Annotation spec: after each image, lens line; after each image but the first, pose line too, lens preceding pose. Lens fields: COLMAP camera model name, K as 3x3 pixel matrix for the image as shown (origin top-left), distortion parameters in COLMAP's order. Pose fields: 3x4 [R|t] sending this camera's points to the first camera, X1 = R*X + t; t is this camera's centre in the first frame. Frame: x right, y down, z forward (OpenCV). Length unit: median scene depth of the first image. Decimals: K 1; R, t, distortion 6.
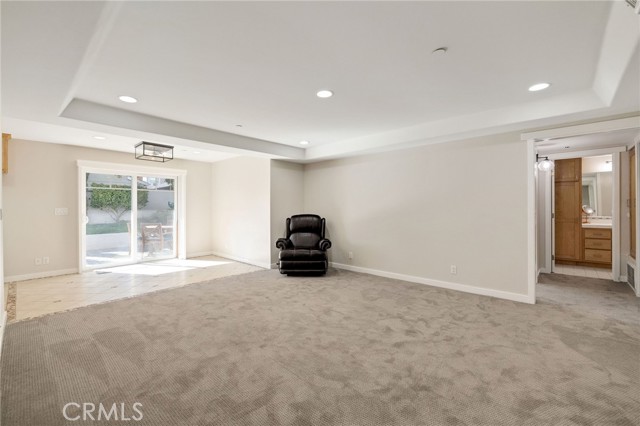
lens RADIAL K [[275.7, 0, 321.7], [0, 275.7, 208.4], [0, 0, 1]] dist [-0.003196, -0.000244]
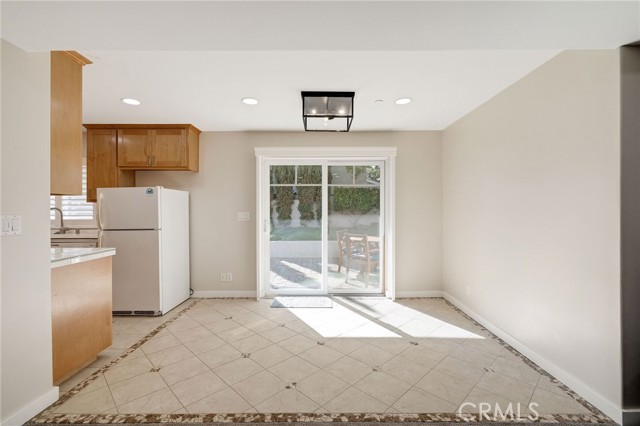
lens RADIAL K [[275.7, 0, 321.2], [0, 275.7, 211.0], [0, 0, 1]] dist [-0.003196, -0.000244]
pose [[0.656292, -0.000657, -0.754506, -0.156514], [-0.000591, 0.999999, -0.001385, -0.002852], [0.754506, 0.001355, 0.656291, 0.502638]]
